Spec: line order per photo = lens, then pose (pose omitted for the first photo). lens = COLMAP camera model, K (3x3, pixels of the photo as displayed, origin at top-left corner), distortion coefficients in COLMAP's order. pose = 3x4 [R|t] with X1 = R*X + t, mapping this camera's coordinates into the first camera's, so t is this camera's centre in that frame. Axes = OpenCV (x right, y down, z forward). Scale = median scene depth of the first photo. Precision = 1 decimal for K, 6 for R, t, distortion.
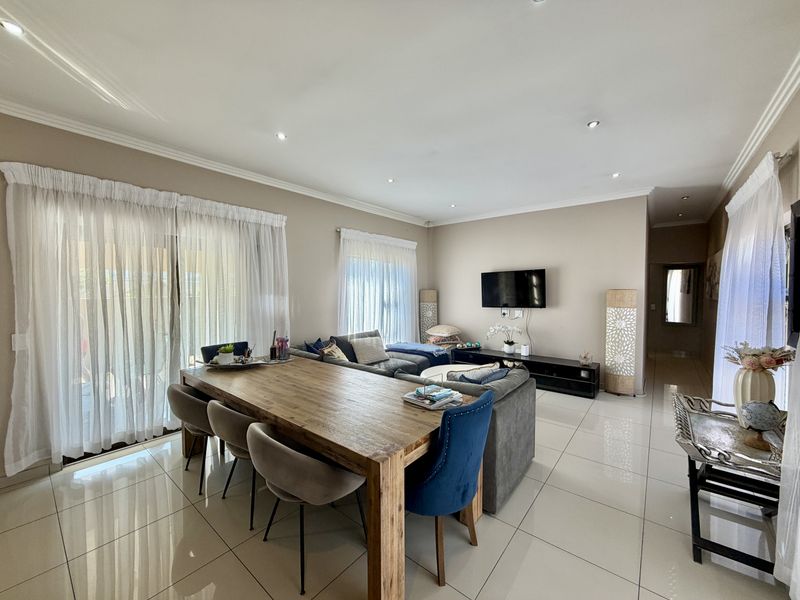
lens RADIAL K [[323.0, 0, 398.7], [0, 323.0, 299.1], [0, 0, 1]] dist [0.002125, -0.000628]
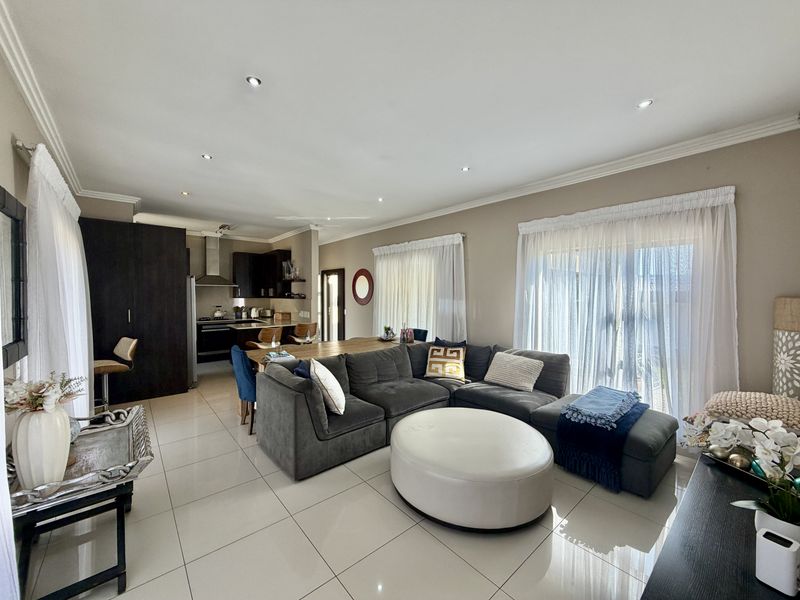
lens RADIAL K [[323.0, 0, 398.7], [0, 323.0, 299.1], [0, 0, 1]] dist [0.002125, -0.000628]
pose [[-0.188668, 0.002836, -0.982037, 1.209223], [-0.044592, 0.998940, 0.011452, -0.024995], [0.981028, 0.045952, -0.188342, 1.417525]]
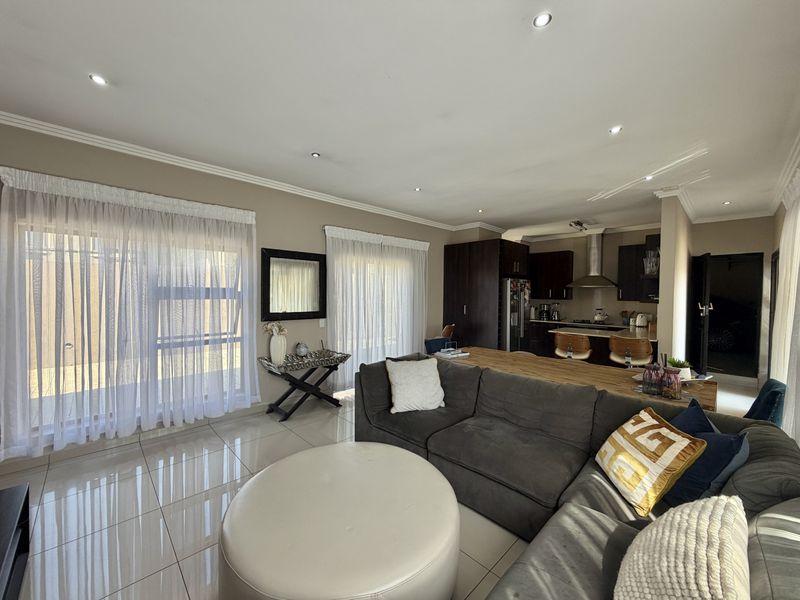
lens RADIAL K [[323.0, 0, 398.7], [0, 323.0, 299.1], [0, 0, 1]] dist [0.002125, -0.000628]
pose [[-0.992397, -0.018391, 0.121693, 0.141326], [-0.011416, 0.998265, 0.057768, -0.068516], [-0.122544, 0.055940, -0.990885, 2.035453]]
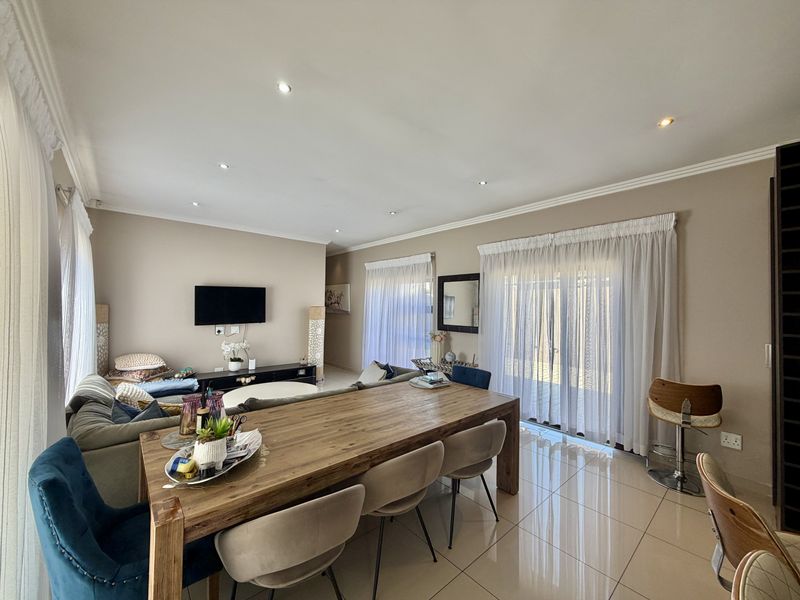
lens RADIAL K [[323.0, 0, 398.7], [0, 323.0, 299.1], [0, 0, 1]] dist [0.002125, -0.000628]
pose [[0.185232, 0.019911, 0.982493, -0.989538], [0.021616, 0.999470, -0.024331, -0.026050], [-0.982457, 0.025745, 0.184703, 0.640332]]
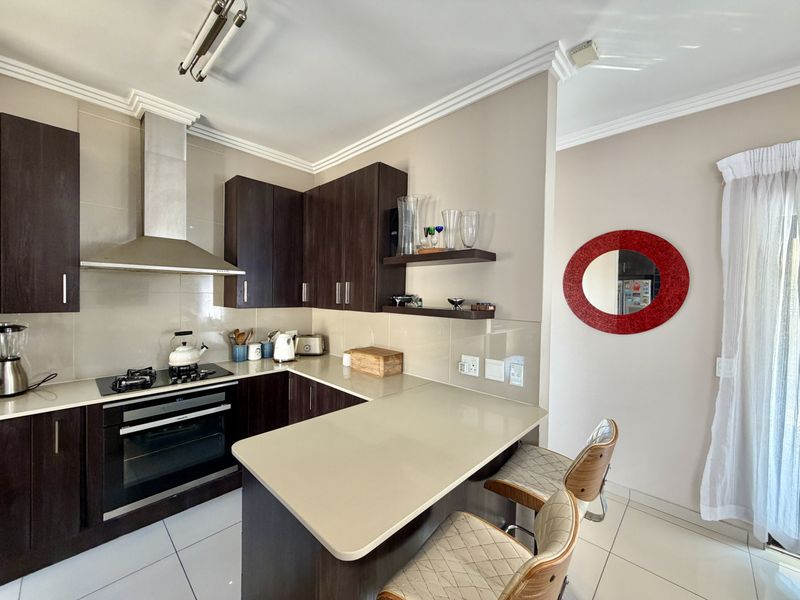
lens RADIAL K [[323.0, 0, 398.7], [0, 323.0, 299.1], [0, 0, 1]] dist [0.002125, -0.000628]
pose [[-0.094810, 0.010499, -0.995440, -0.221194], [-0.056902, 0.998252, 0.015949, -0.011211], [0.993868, 0.058155, -0.094047, 0.195199]]
